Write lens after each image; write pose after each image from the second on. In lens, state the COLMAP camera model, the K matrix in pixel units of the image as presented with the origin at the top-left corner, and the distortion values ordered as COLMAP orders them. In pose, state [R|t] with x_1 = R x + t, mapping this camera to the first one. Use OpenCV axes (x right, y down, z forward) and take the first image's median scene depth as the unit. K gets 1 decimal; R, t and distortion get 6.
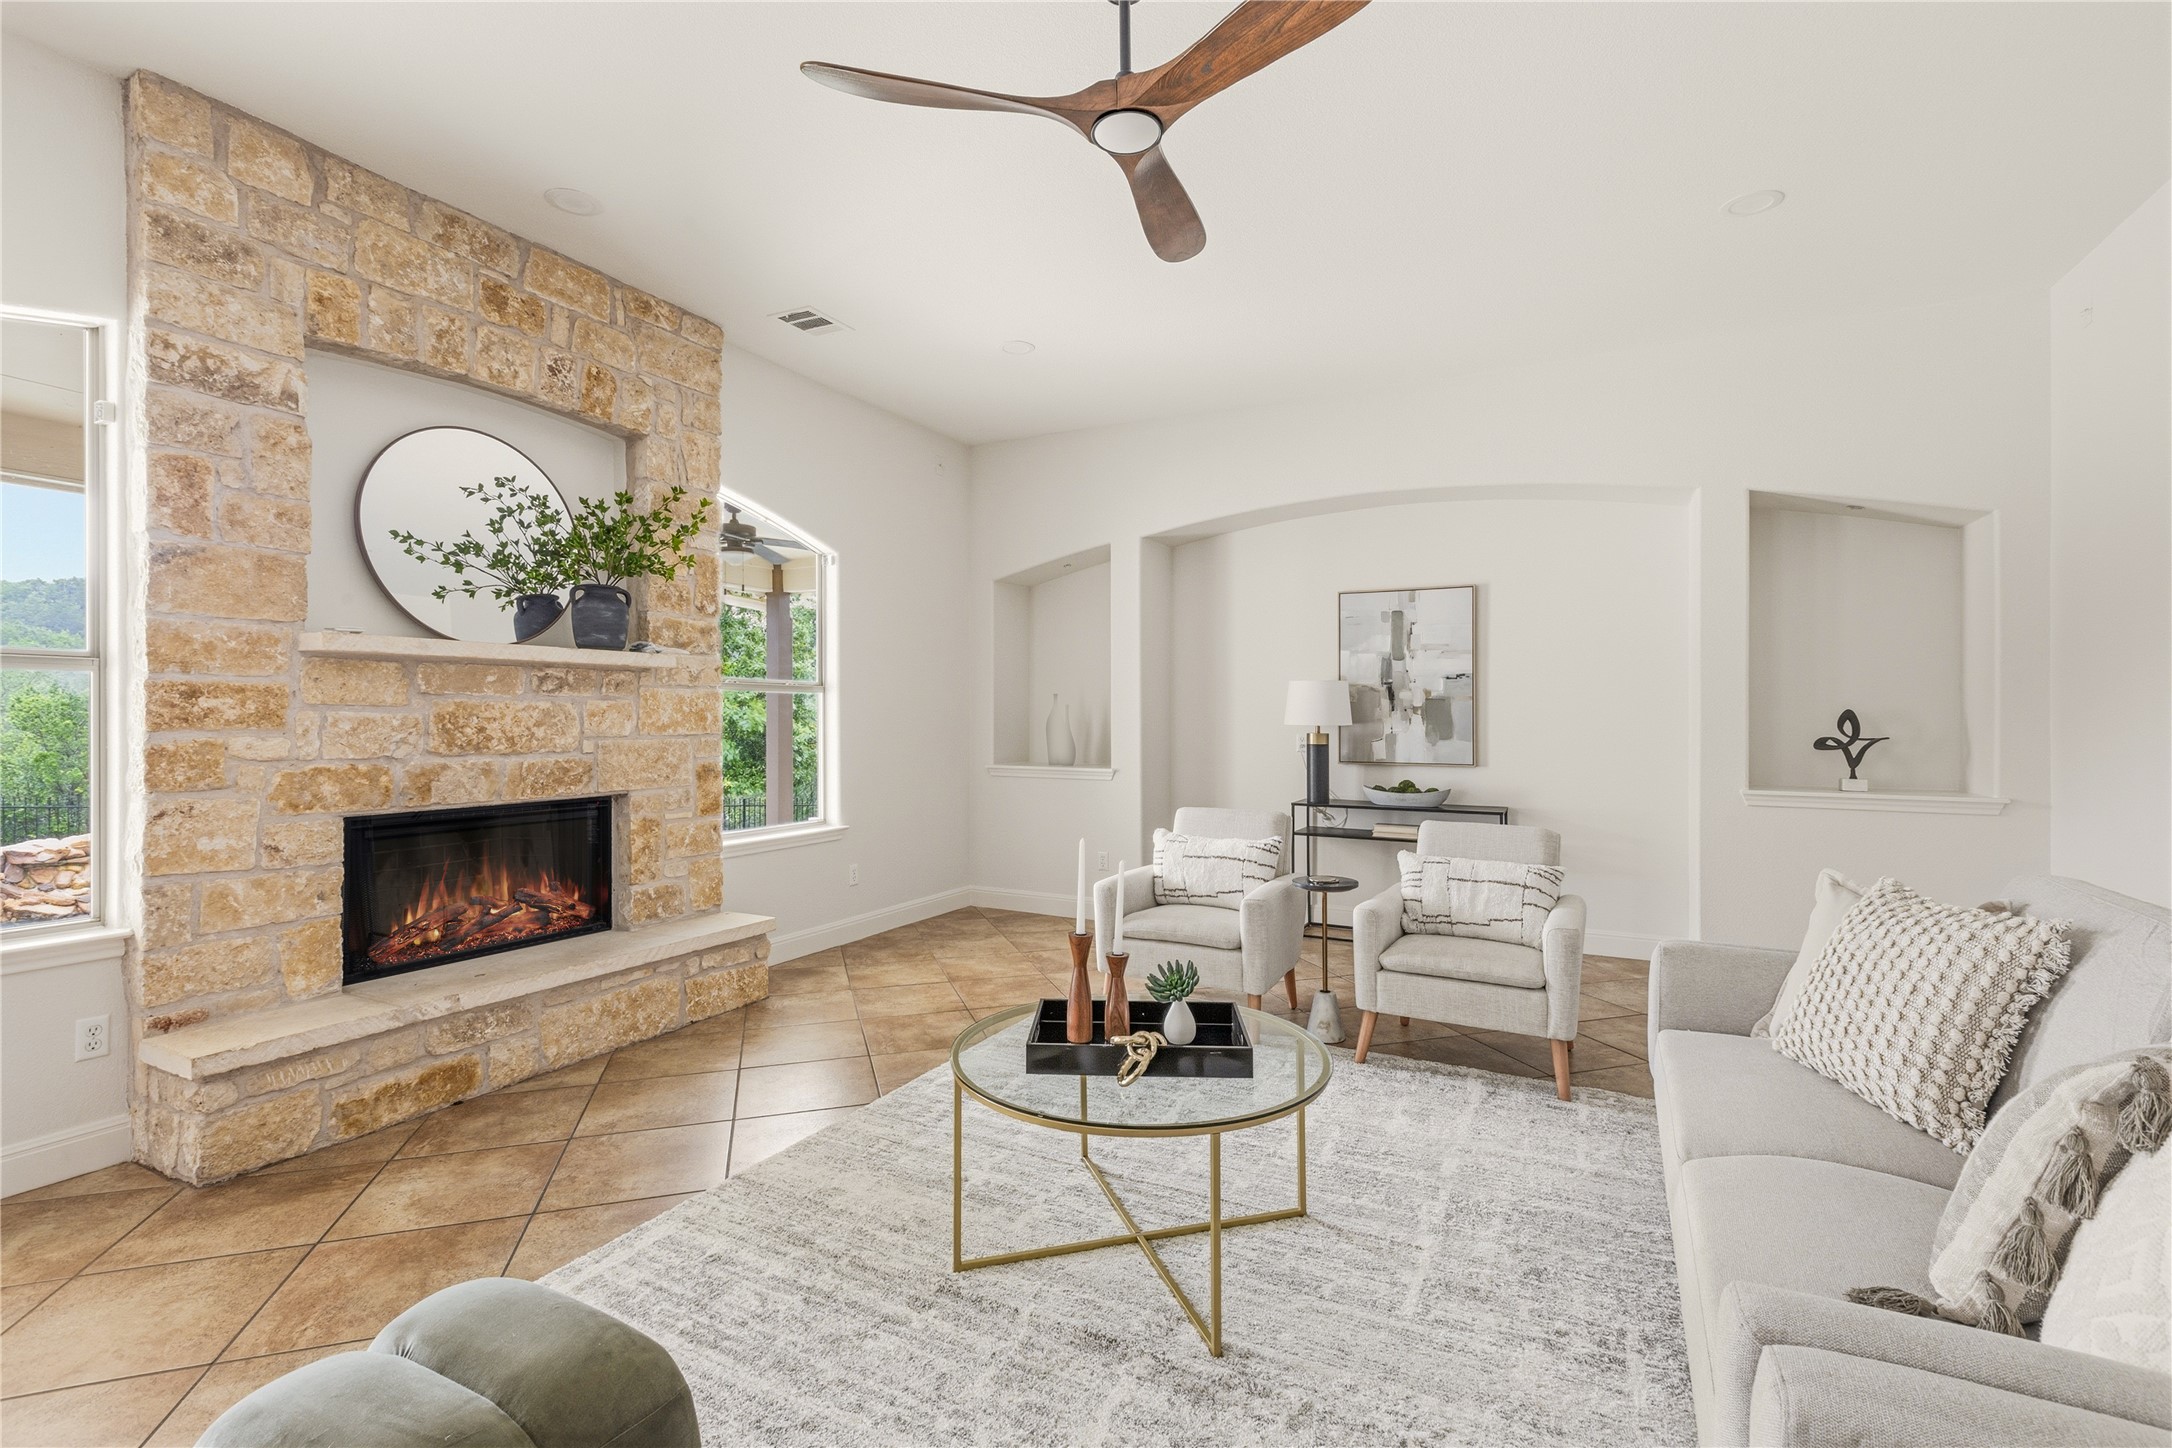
lens RADIAL K [[899.9, 0, 1086.0], [0, 899.9, 724.0], [0, 0, 1]] dist [0.001064, 0.000050]
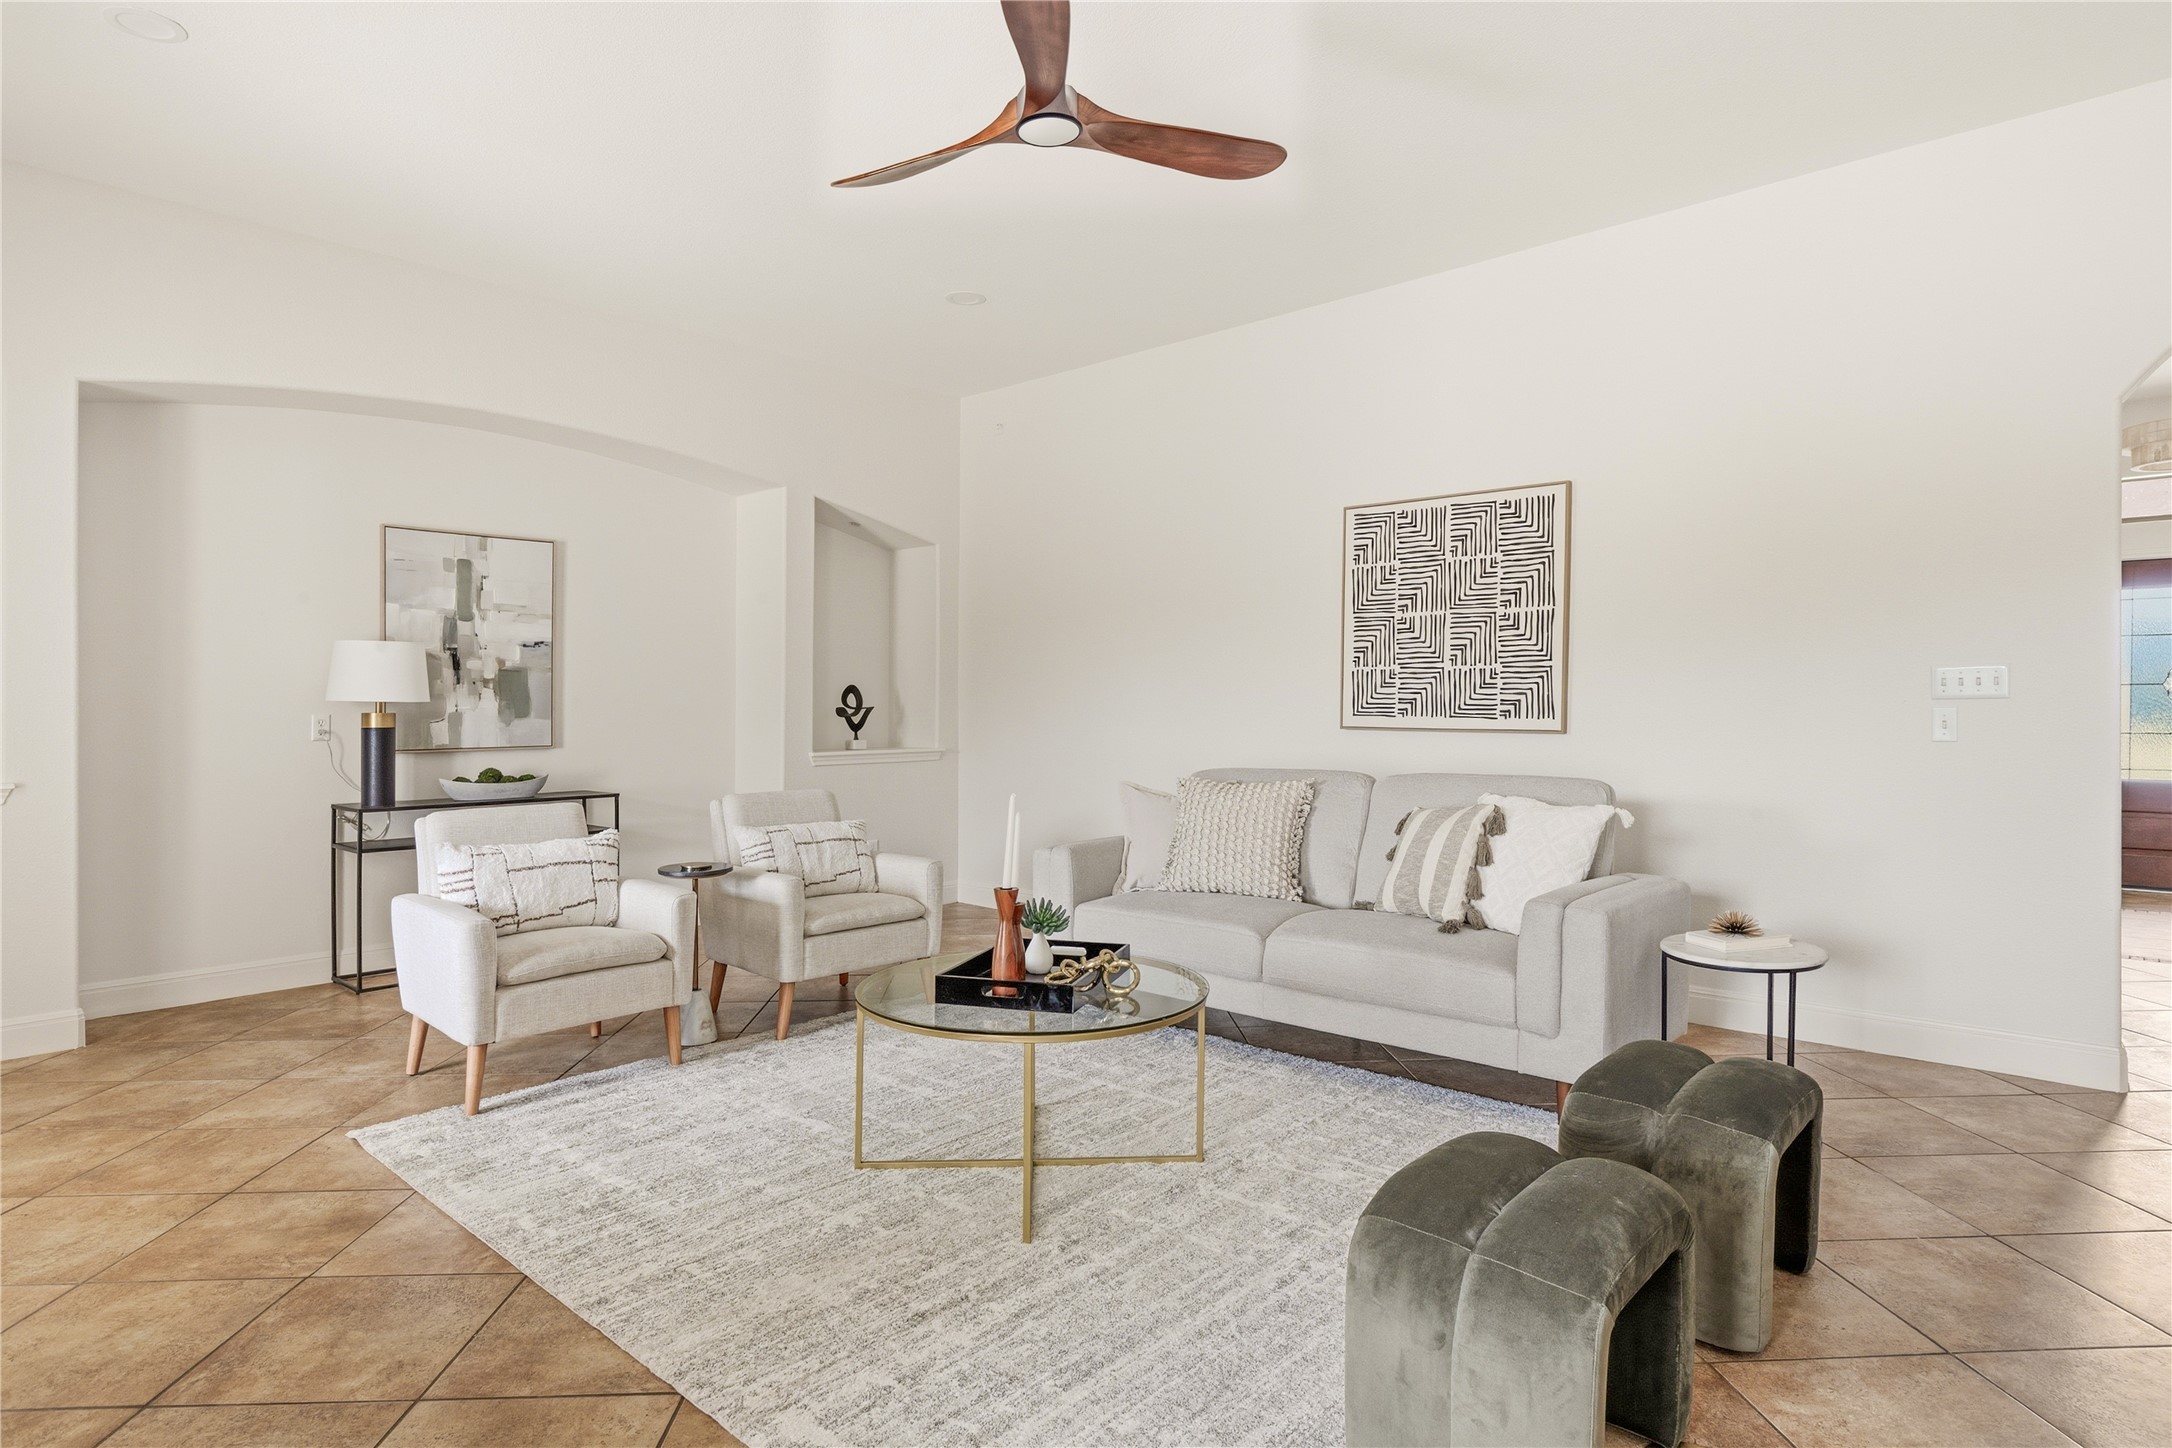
lens RADIAL K [[1027.9, 0, 1086.0], [0, 1027.9, 724.0], [0, 0, 1]] dist [0.003959, 0.000071]
pose [[0.363650, -0.028492, 0.931100, -0.316401], [0.013543, 0.999588, 0.025299, 0.005759], [-0.931437, 0.003410, 0.363886, 0.149074]]
